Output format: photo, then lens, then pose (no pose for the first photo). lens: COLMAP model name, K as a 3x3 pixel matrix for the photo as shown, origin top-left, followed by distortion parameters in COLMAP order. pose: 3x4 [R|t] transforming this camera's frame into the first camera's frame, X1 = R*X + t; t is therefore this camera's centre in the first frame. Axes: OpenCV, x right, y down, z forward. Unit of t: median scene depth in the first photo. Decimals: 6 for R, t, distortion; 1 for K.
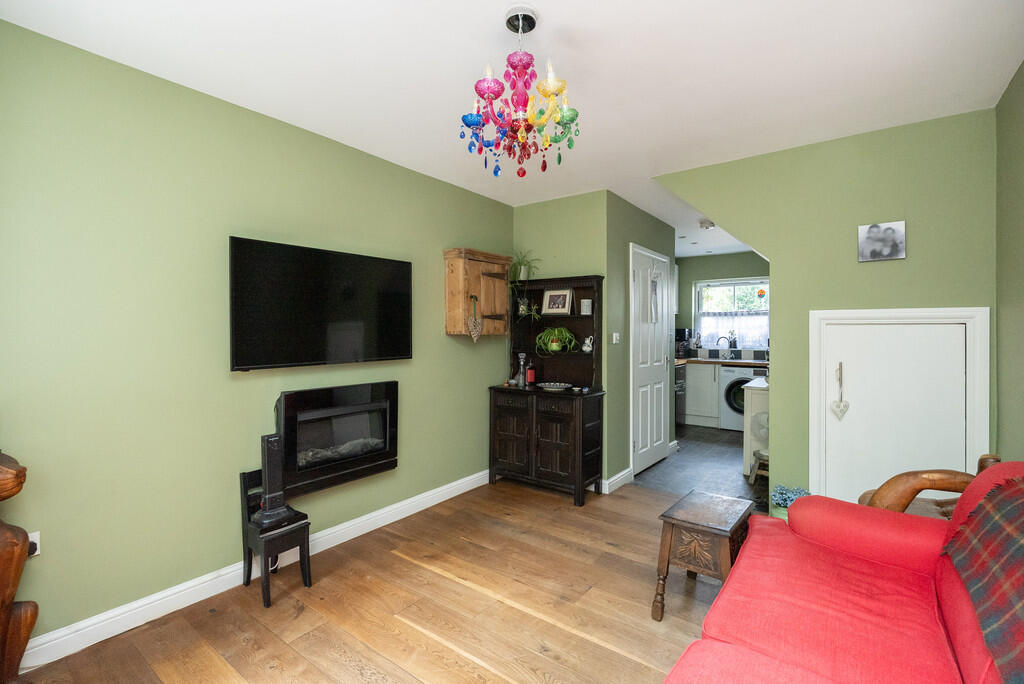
lens RADIAL K [[459.0, 0, 506.4], [0, 459.0, 334.2], [0, 0, 1]] dist [0.000565, -0.000152]
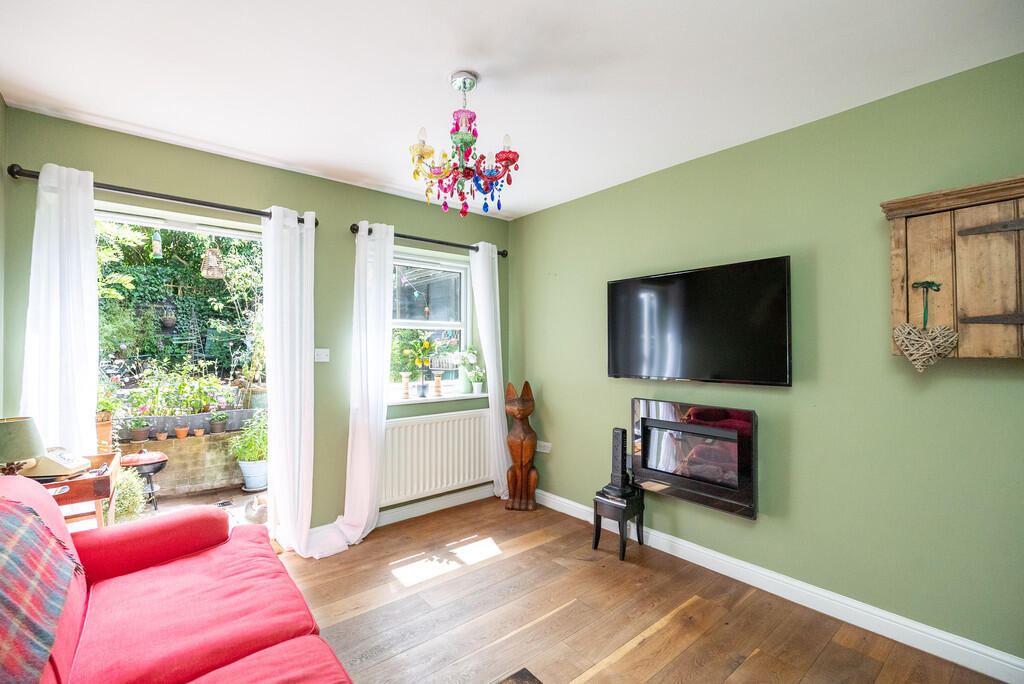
lens RADIAL K [[459.0, 0, 513.9], [0, 459.0, 342.0], [0, 0, 1]] dist [0.000565, -0.000152]
pose [[-0.218326, -0.004991, -0.975863, 0.551493], [-0.003594, 0.999984, -0.004311, -0.011621], [0.975869, 0.002566, -0.218340, 0.668934]]
